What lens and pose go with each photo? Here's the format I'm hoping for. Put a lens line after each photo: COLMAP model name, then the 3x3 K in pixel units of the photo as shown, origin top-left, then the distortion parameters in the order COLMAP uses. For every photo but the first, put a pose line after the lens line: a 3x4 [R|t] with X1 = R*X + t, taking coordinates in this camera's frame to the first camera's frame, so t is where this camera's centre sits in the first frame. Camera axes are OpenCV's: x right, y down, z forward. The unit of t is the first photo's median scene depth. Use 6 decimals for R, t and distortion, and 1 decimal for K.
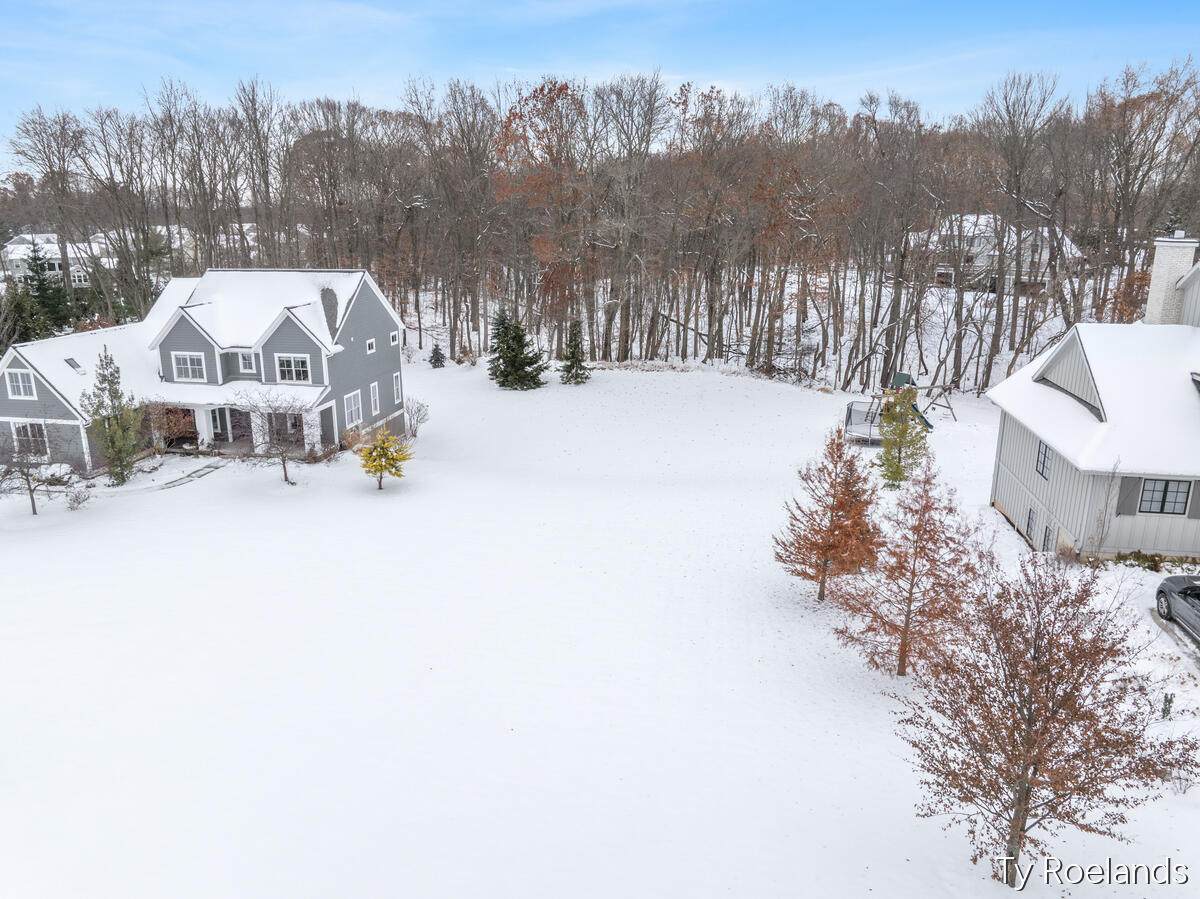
lens RADIAL K [[850.3, 0, 601.4], [0, 850.3, 442.0], [0, 0, 1]] dist [-0.046873, 0.007642]
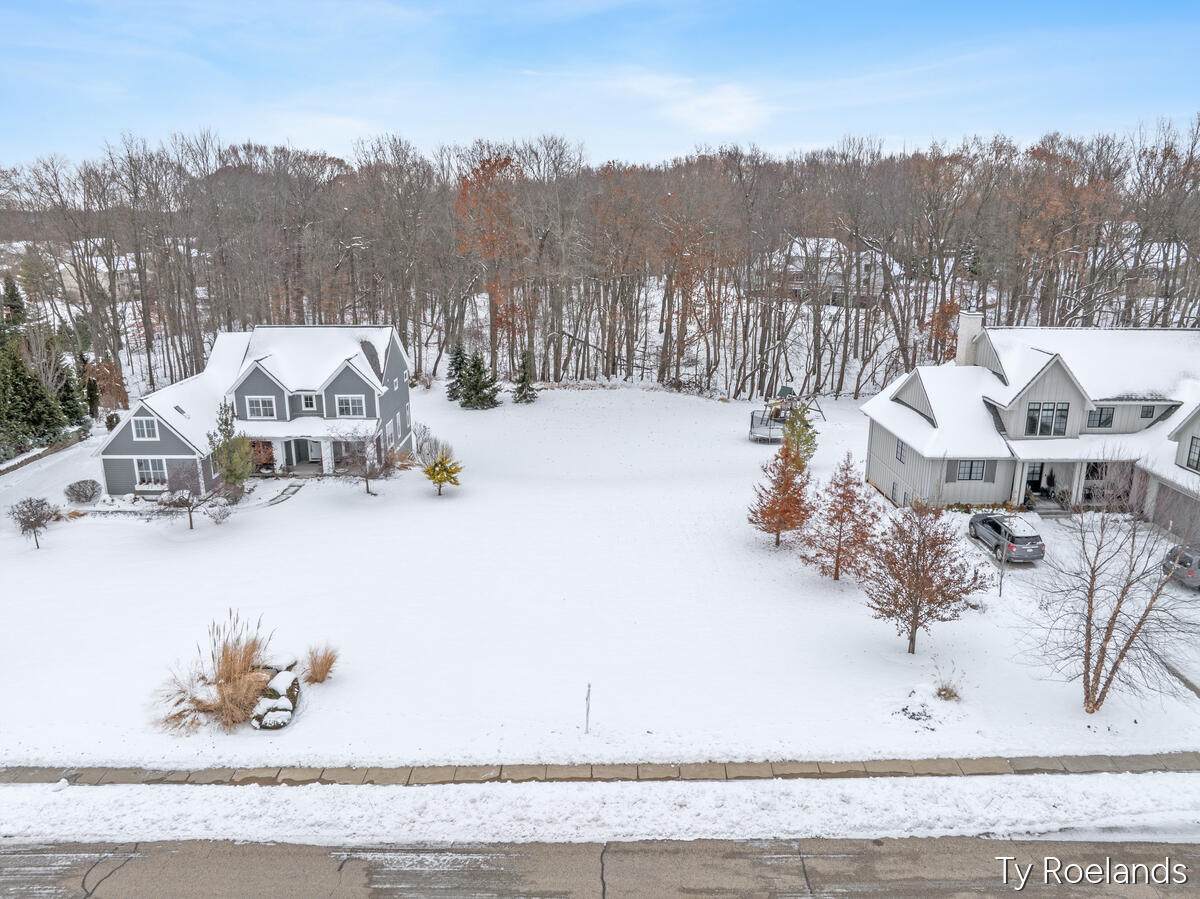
lens RADIAL K [[850.3, 0, 602.4], [0, 850.3, 445.7], [0, 0, 1]] dist [-0.046873, 0.007642]
pose [[0.983387, -0.047739, 0.175130, -0.219499], [0.046654, 0.998858, 0.010310, -0.022467], [-0.175422, -0.001968, 0.984491, -0.338967]]
